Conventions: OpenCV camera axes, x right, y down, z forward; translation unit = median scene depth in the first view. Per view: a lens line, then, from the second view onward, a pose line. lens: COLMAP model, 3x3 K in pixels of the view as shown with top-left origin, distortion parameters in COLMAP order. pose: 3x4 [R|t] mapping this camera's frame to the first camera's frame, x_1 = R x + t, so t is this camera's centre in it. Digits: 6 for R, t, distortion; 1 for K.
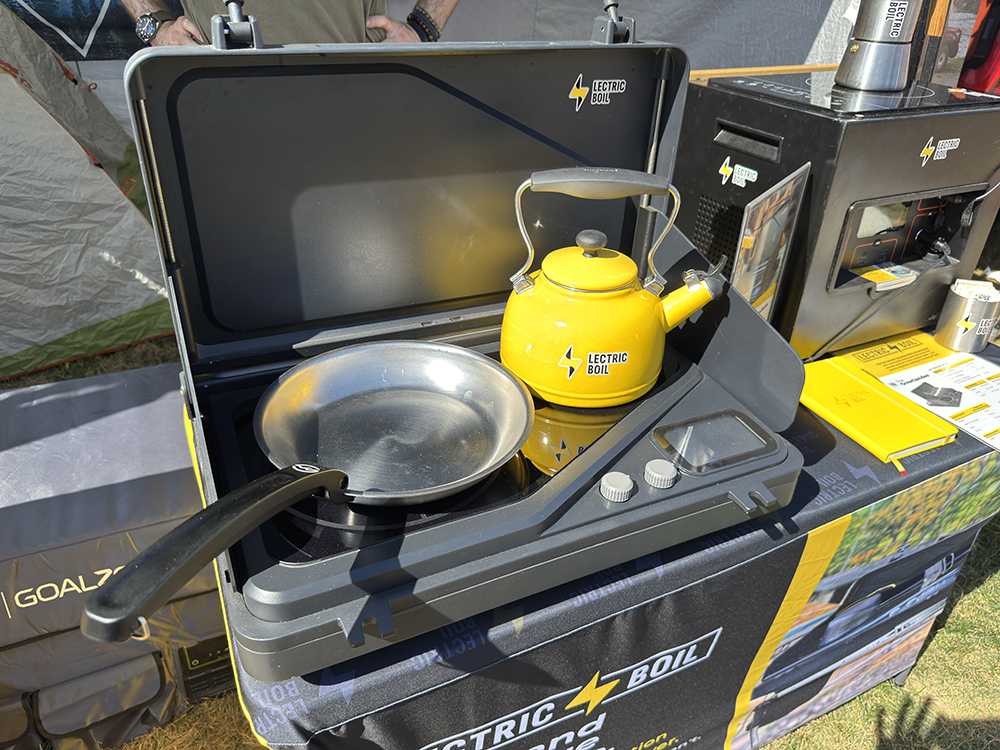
lens RADIAL K [[702.7, 0, 518.3], [0, 702.7, 342.2], [0, 0, 1]] dist [-0.046981, 0.027156]
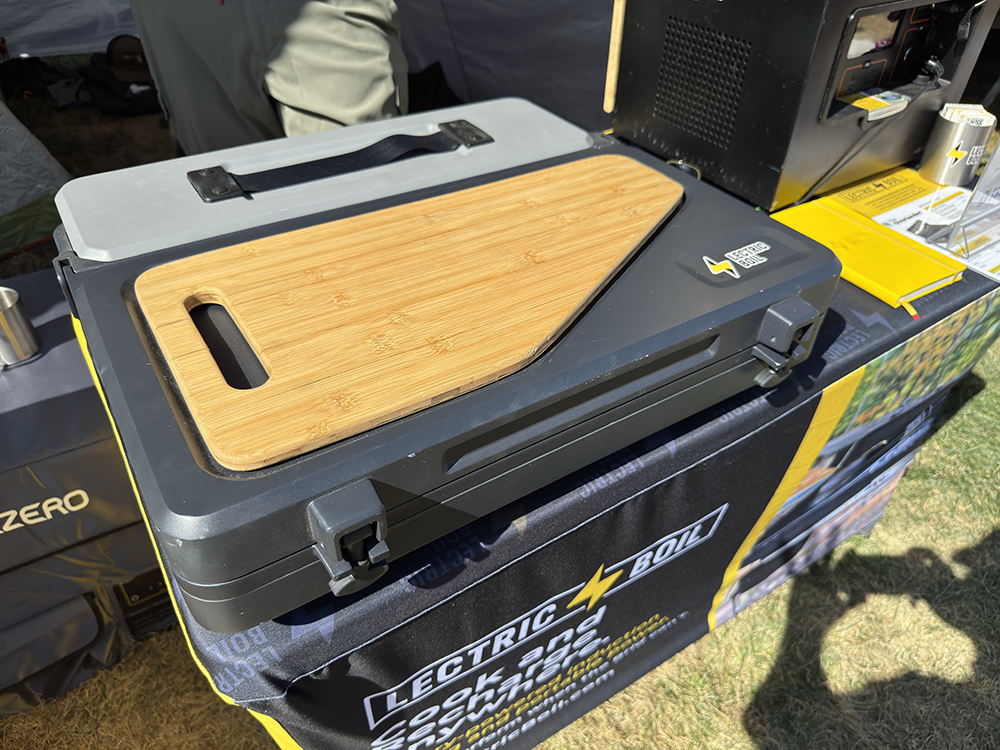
lens RADIAL K [[709.8, 0, 500.5], [0, 709.8, 339.1], [0, 0, 1]] dist [-0.021712, -0.004575]
pose [[0.993104, -0.086057, 0.079618, -0.054340], [0.073441, 0.986003, 0.149685, 0.040402], [-0.091385, -0.142805, 0.985523, 0.145472]]
